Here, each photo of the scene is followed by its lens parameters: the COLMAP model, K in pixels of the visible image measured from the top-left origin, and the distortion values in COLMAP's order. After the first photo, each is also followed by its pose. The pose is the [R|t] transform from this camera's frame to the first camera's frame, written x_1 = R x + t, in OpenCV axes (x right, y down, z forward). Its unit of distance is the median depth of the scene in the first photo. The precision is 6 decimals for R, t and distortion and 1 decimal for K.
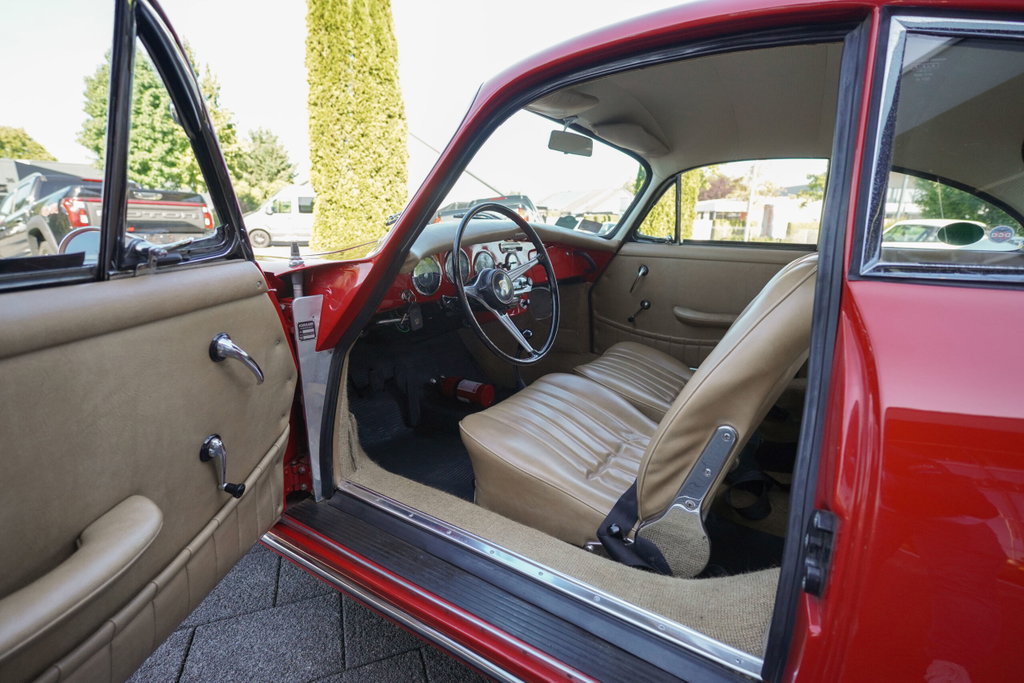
lens RADIAL K [[464.6, 0, 510.0], [0, 464.6, 340.2], [0, 0, 1]] dist [-0.013109, 0.007298]
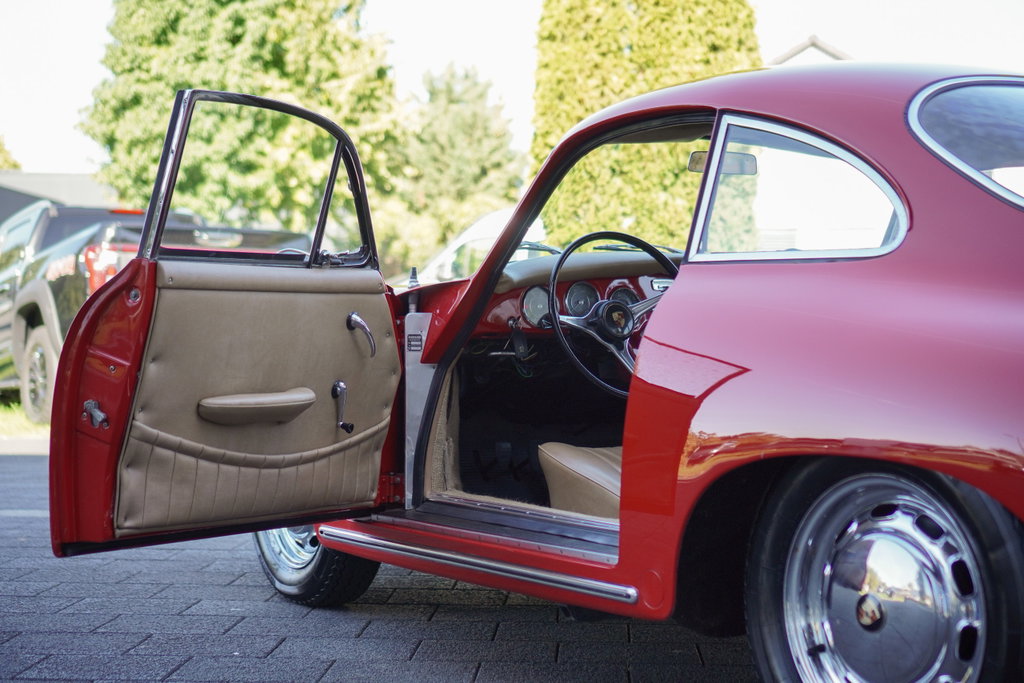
lens RADIAL K [[1525.9, 0, 511.9], [0, 1525.9, 343.4], [0, 0, 1]] dist [-0.034838, 0.000000]
pose [[0.910839, 0.008487, -0.412674, 0.154242], [-0.101159, 0.973888, -0.203247, 0.084047], [0.400173, 0.226871, 0.887914, -0.259053]]
